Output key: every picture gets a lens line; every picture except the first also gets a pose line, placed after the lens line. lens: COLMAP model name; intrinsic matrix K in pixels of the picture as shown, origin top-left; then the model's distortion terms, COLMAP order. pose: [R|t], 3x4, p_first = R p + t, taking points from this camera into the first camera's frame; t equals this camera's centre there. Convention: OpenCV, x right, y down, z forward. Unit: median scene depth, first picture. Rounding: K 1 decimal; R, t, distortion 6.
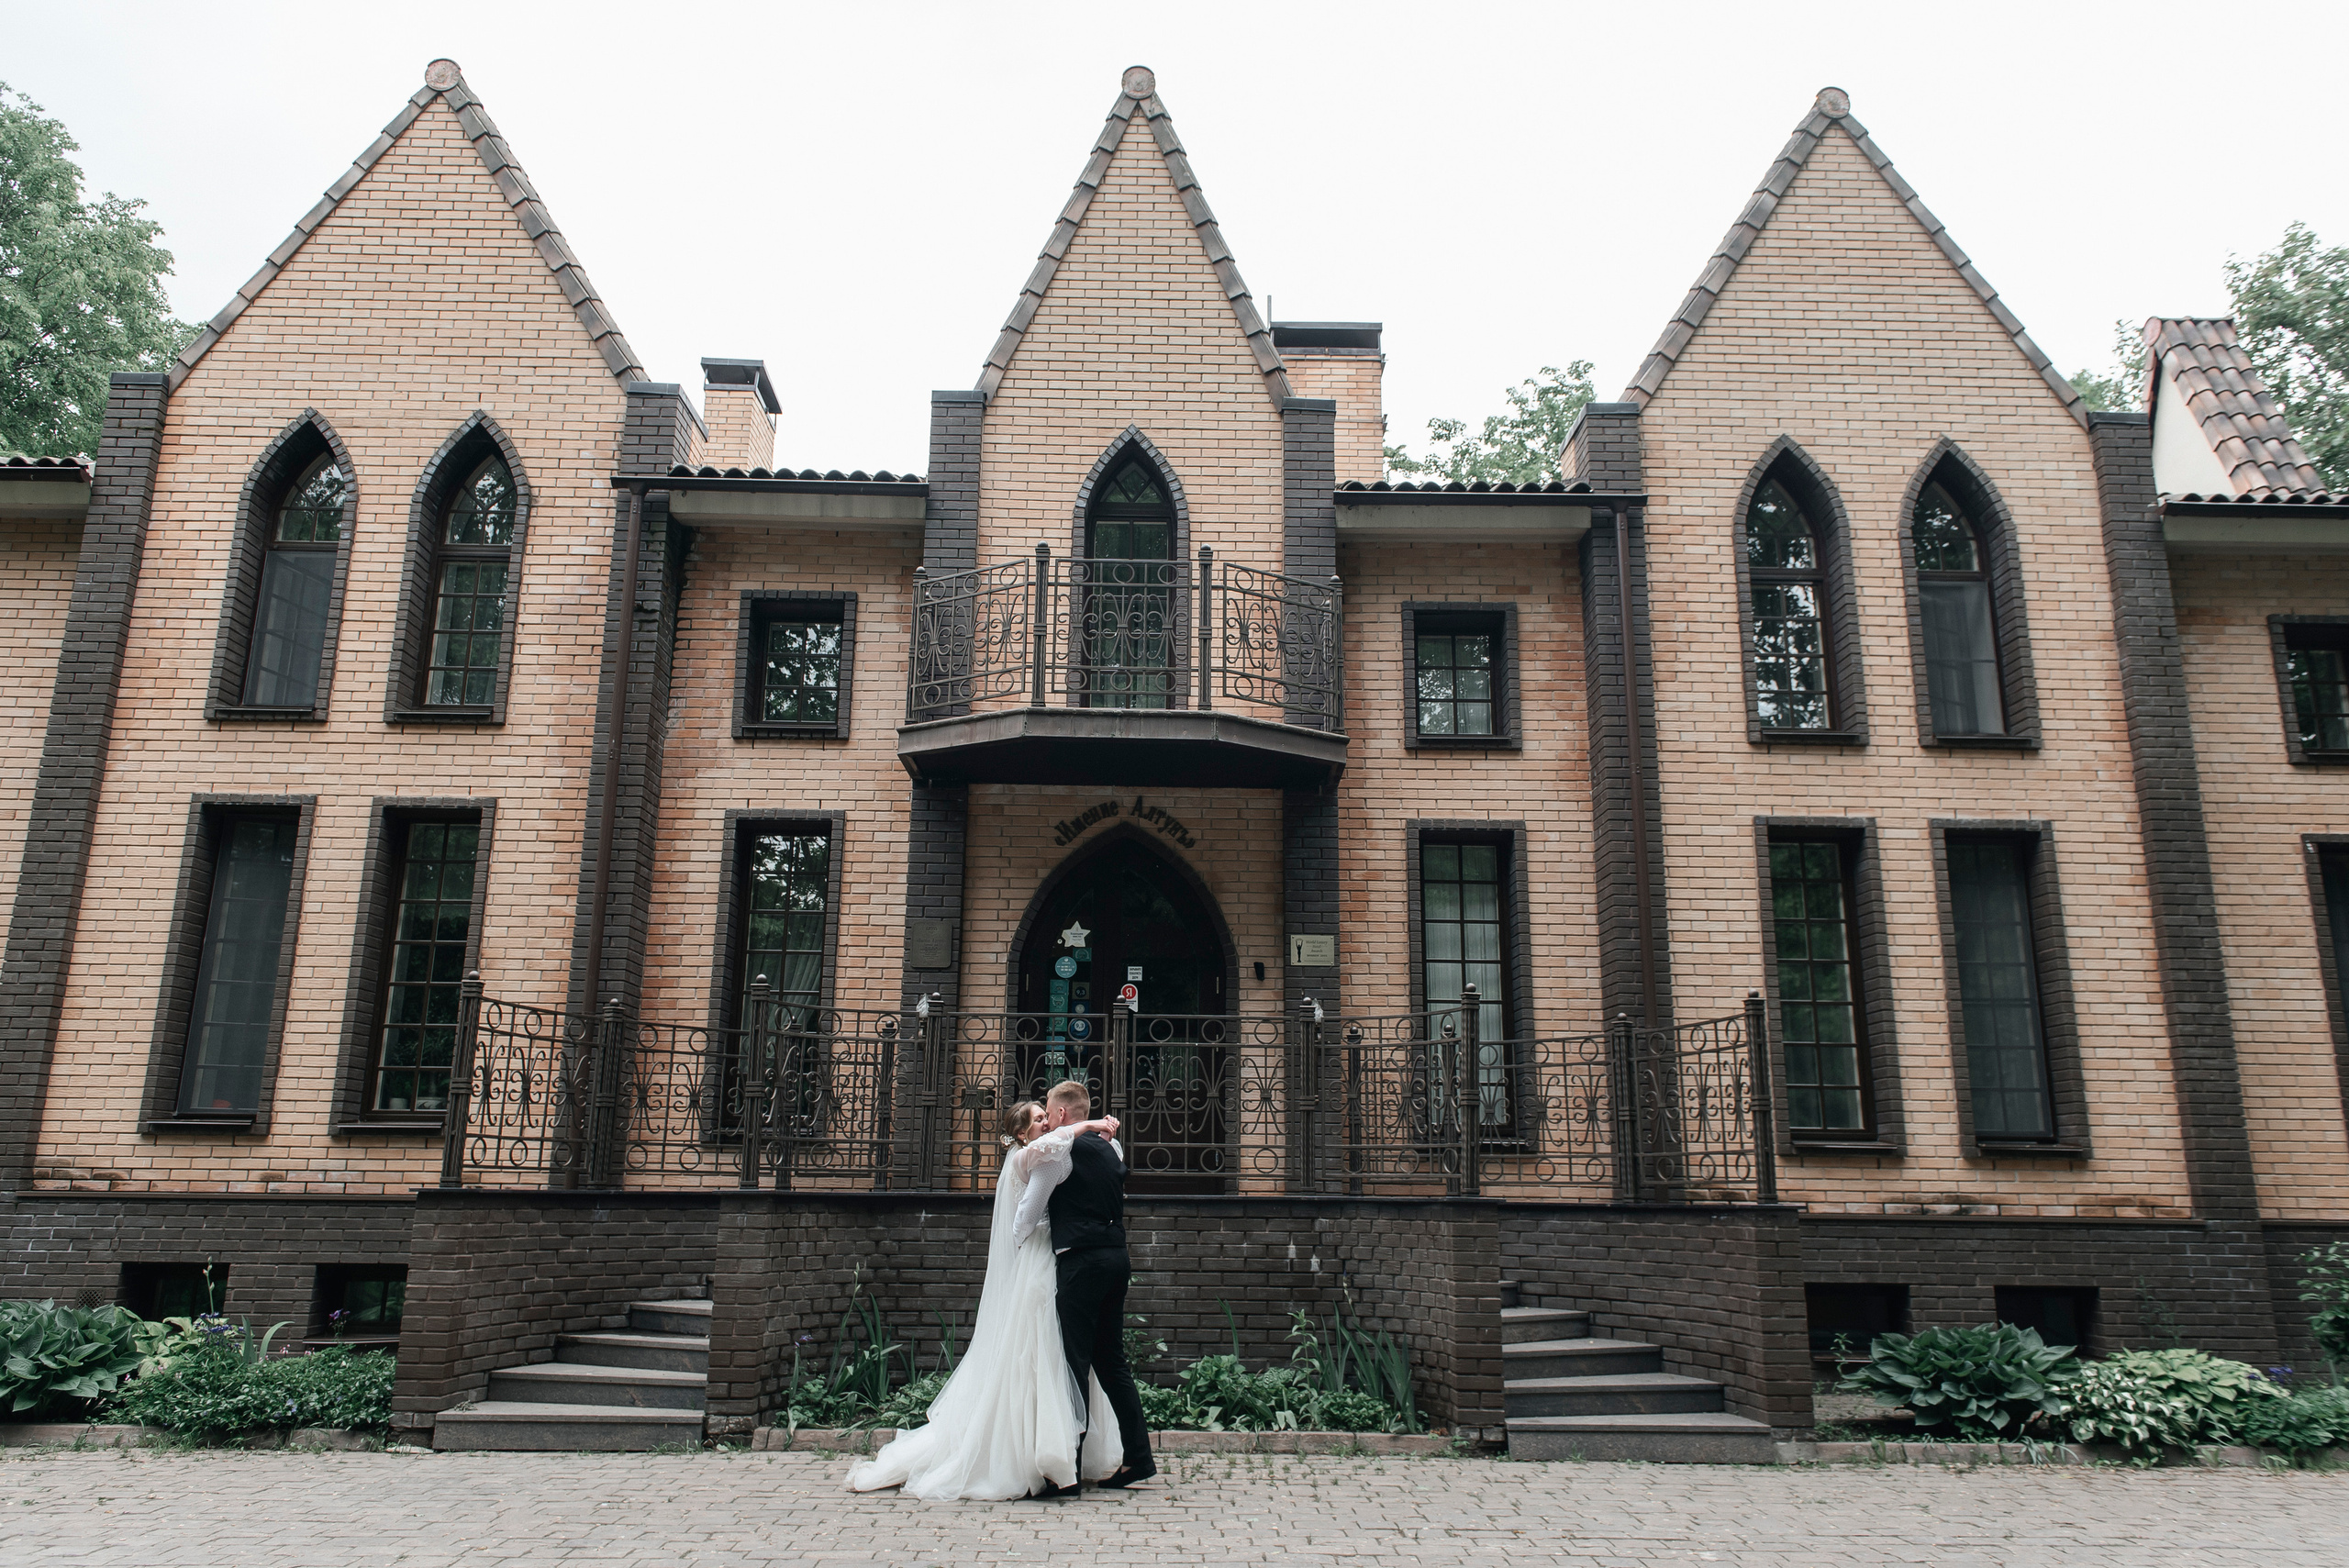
lens RADIAL K [[1614.1, 0, 1168.2], [0, 1614.1, 797.3], [0, 0, 1]] dist [0.002345, 0.000935]
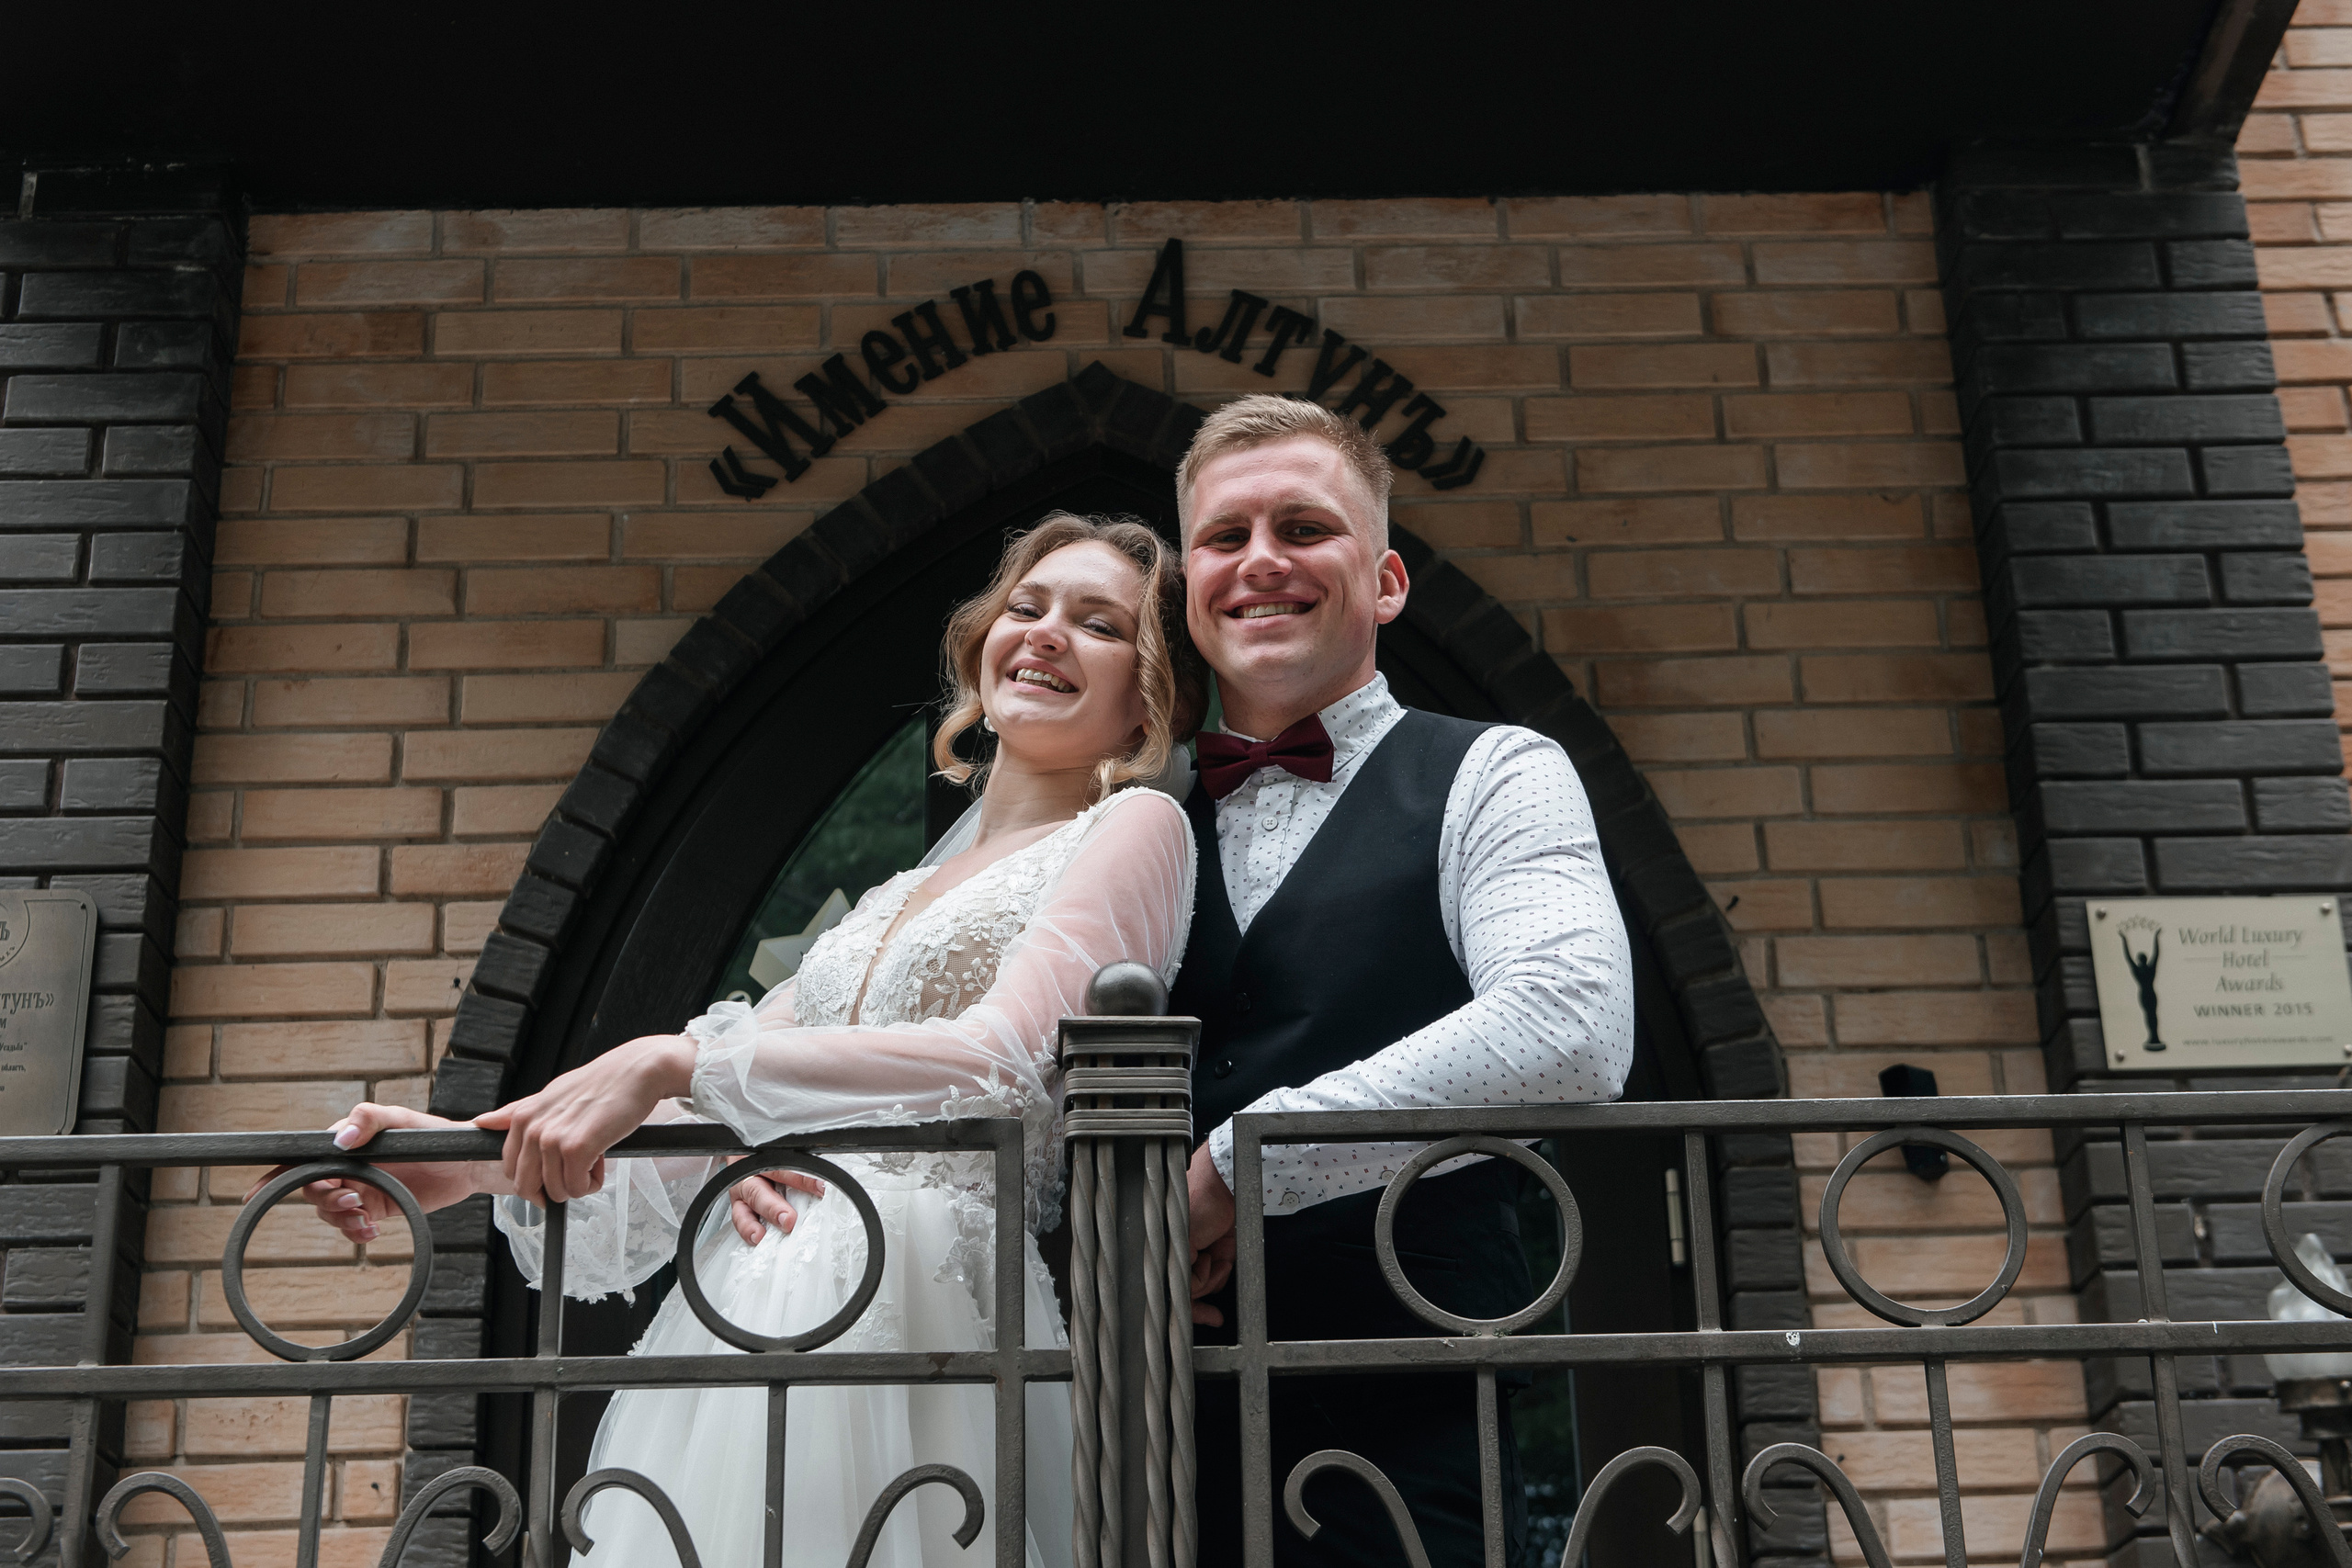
lens RADIAL K [[3427.8, 0, 1176.0], [0, 3427.8, 784.0], [0, 0, 1]] dist [-0.009540, -0.006380]
pose [[0.999225, -0.038735, -0.007064, -0.016279], [0.036933, 0.984258, -0.172836, 0.126425], [0.013647, 0.172441, 0.984925, 0.612887]]
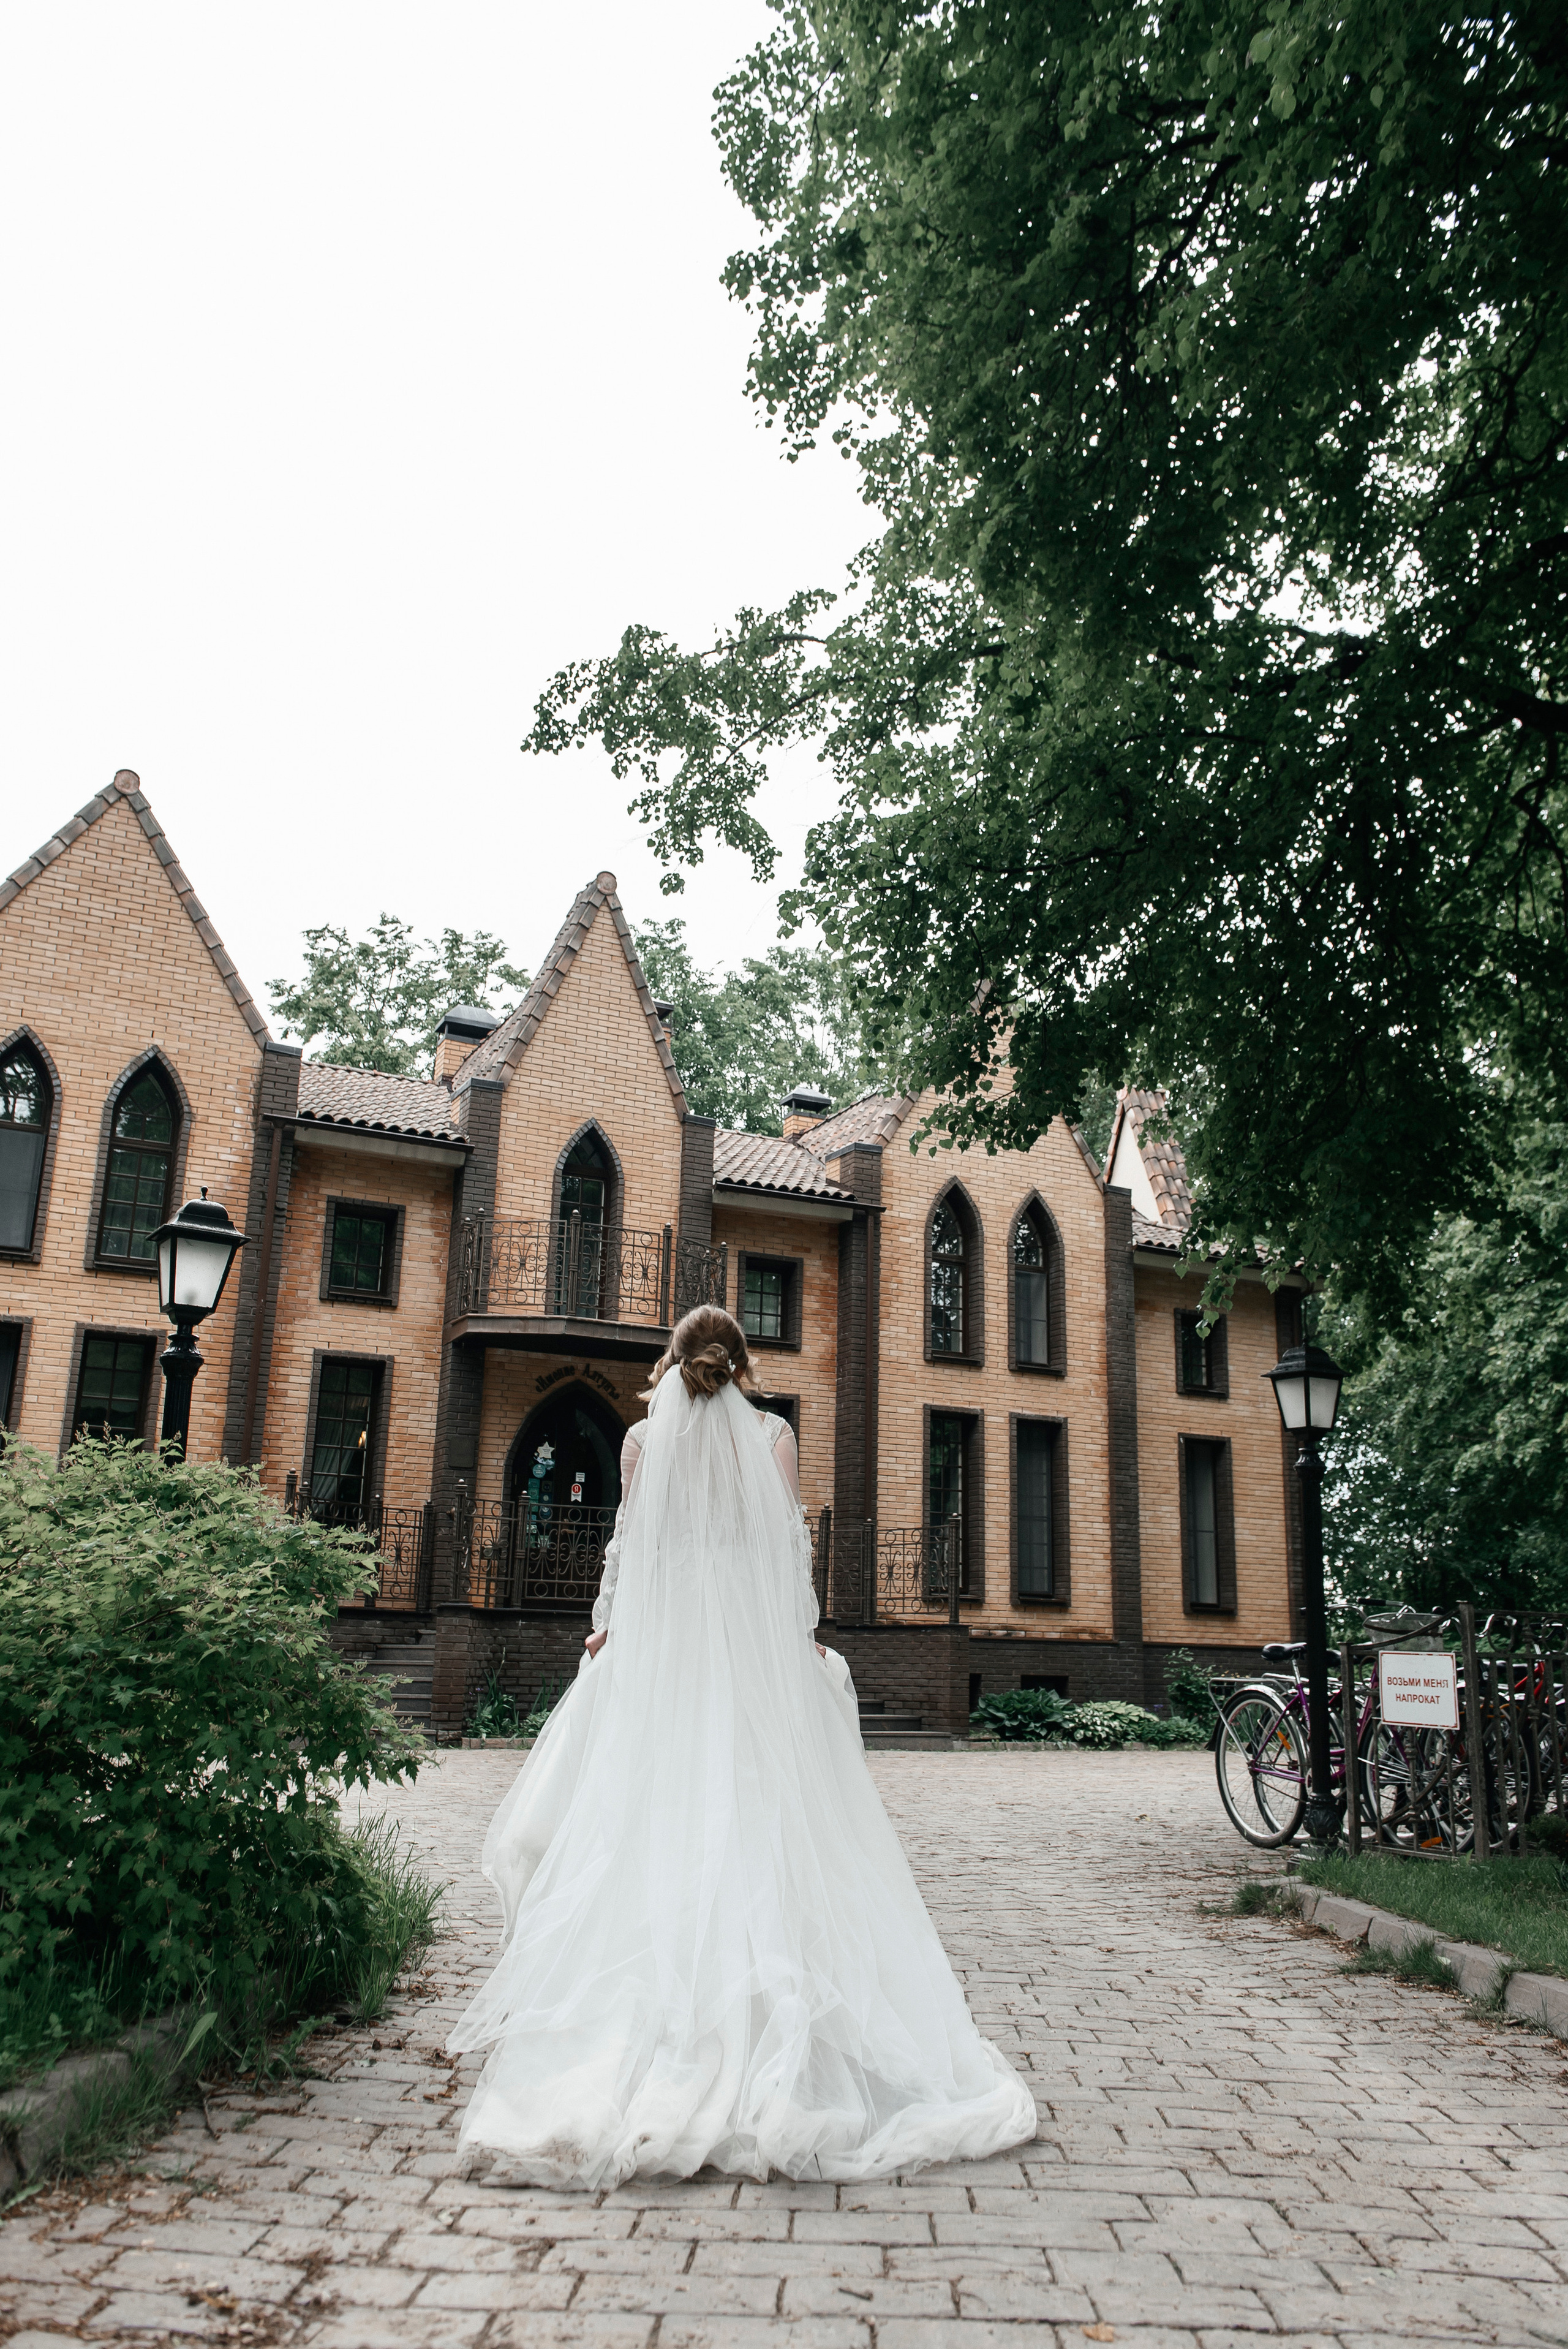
lens RADIAL K [[1791.4, 0, 794.0], [0, 1791.4, 1168.0], [0, 0, 1]] dist [-0.000813, -0.005213]
pose [[0.900381, 0.125246, 0.416685, -0.582384], [-0.116435, 0.992104, -0.046611, -0.130709], [-0.419233, -0.006549, 0.907855, -0.667845]]
